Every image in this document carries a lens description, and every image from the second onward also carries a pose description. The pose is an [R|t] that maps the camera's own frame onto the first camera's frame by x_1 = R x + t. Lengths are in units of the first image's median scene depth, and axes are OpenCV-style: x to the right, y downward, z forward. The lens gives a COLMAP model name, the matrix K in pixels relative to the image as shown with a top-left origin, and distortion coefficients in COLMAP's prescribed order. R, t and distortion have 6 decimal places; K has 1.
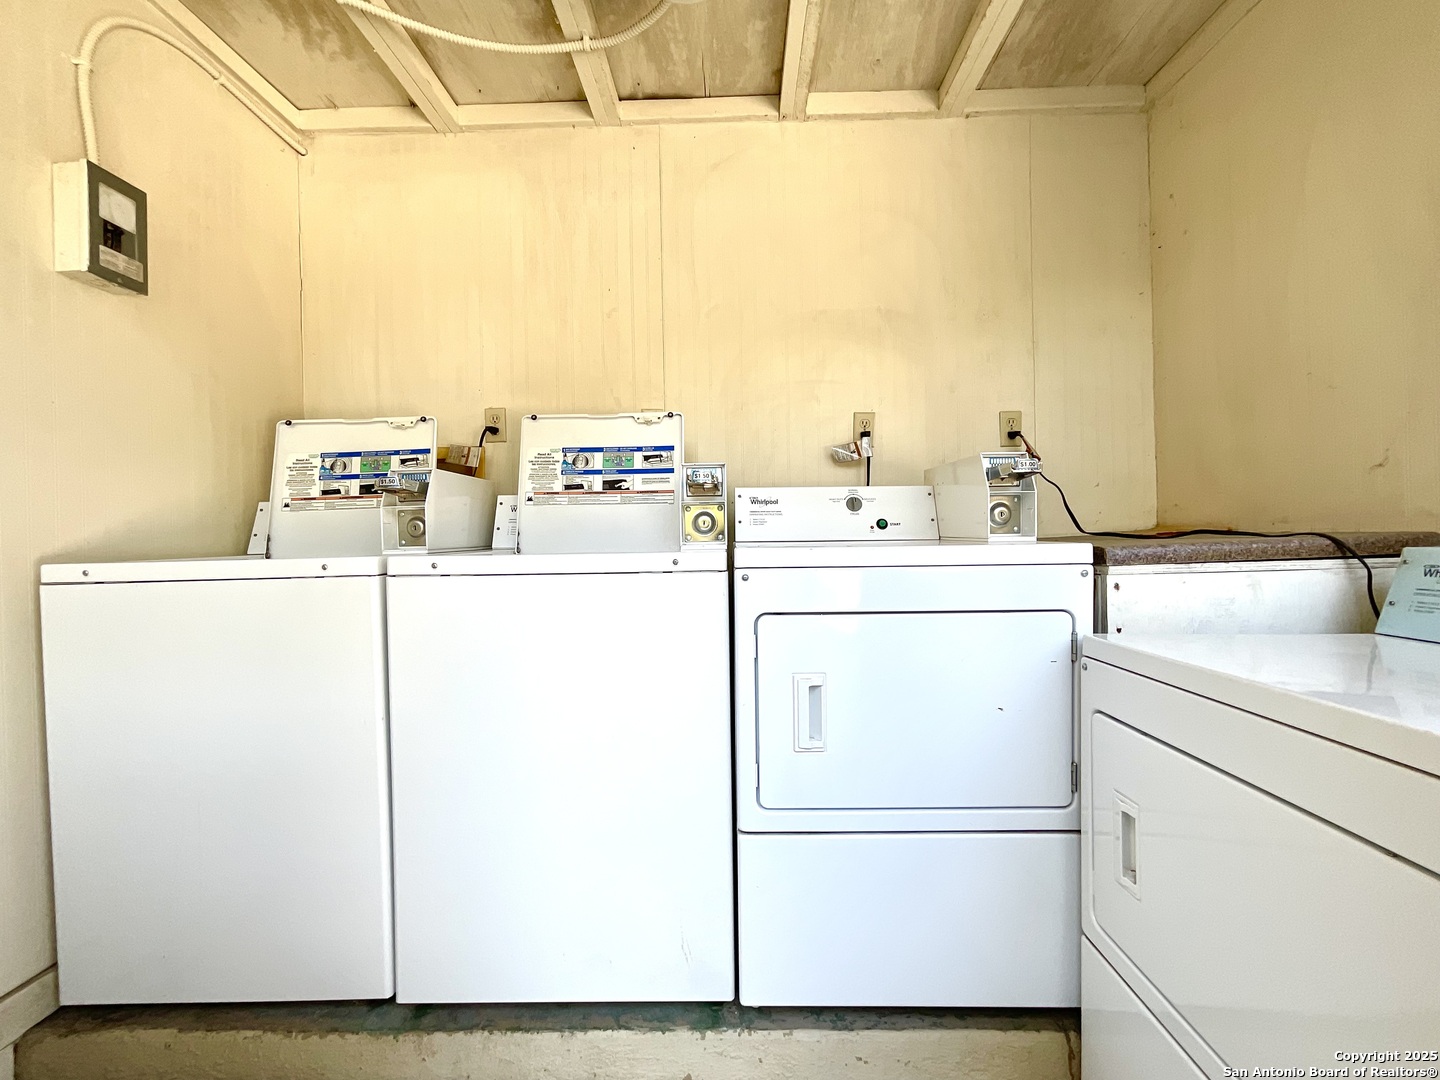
lens RADIAL K [[583.7, 0, 718.2], [0, 583.7, 539.7], [0, 0, 1]] dist [-0.000455, 0.000928]
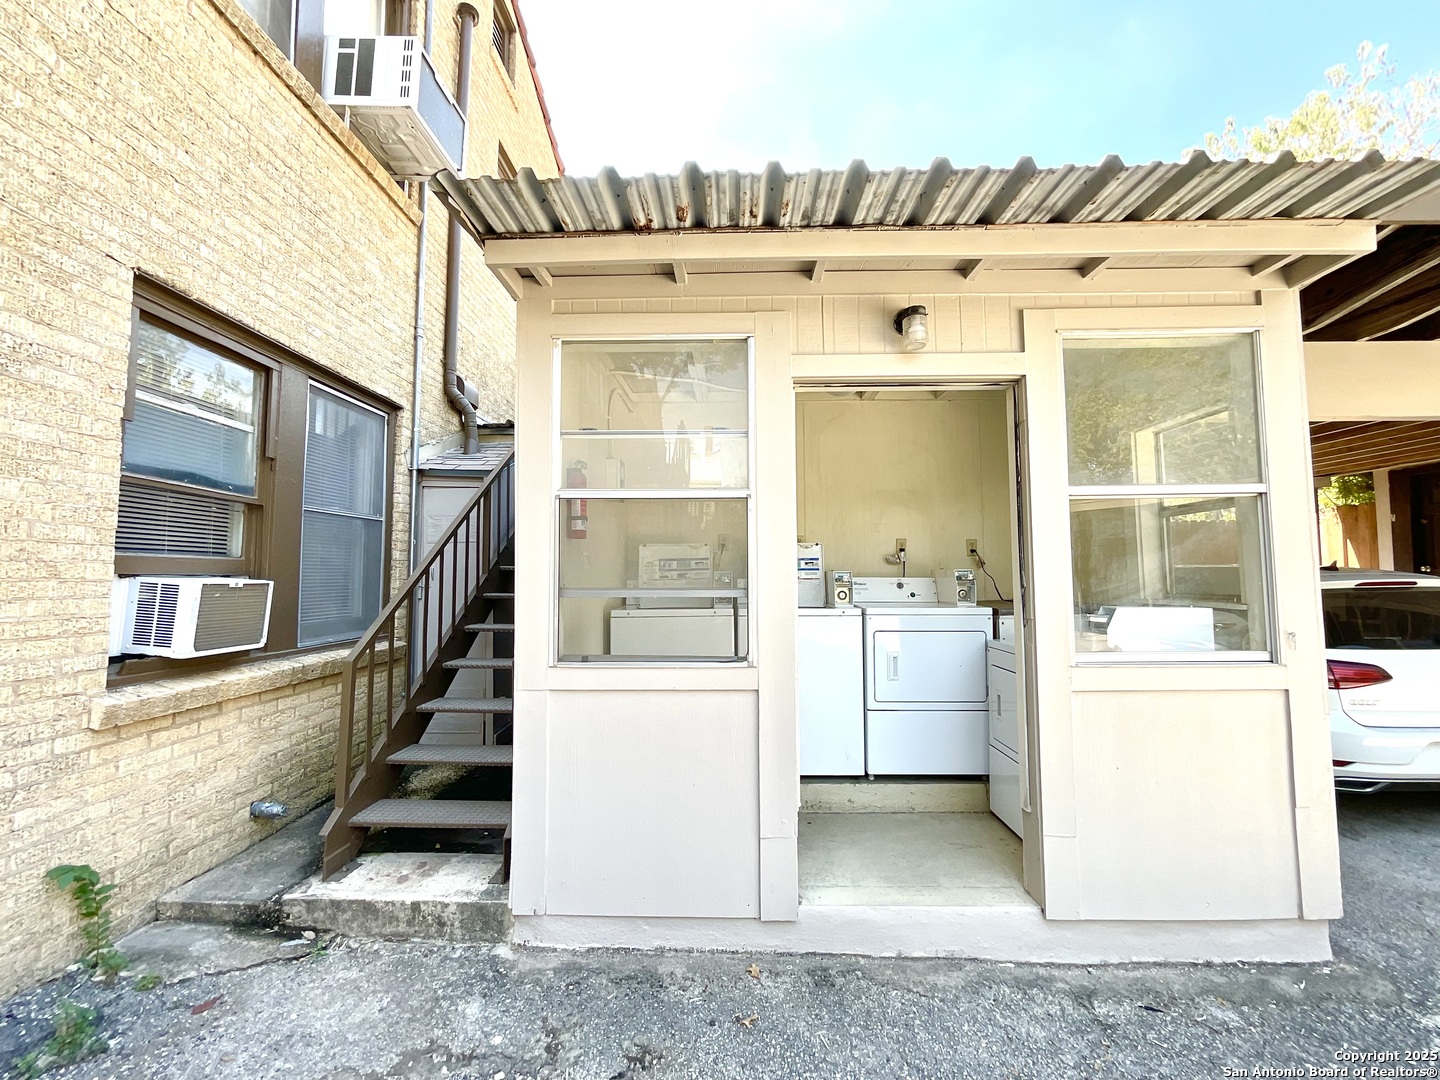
lens RADIAL K [[583.7, 0, 718.2], [0, 583.7, 539.7], [0, 0, 1]] dist [-0.000455, 0.000928]
pose [[0.999898, 0.014300, 0.000014, -0.551356], [-0.014265, 0.997521, -0.068912, -0.086100], [-0.000999, 0.068905, 0.997623, -1.471036]]
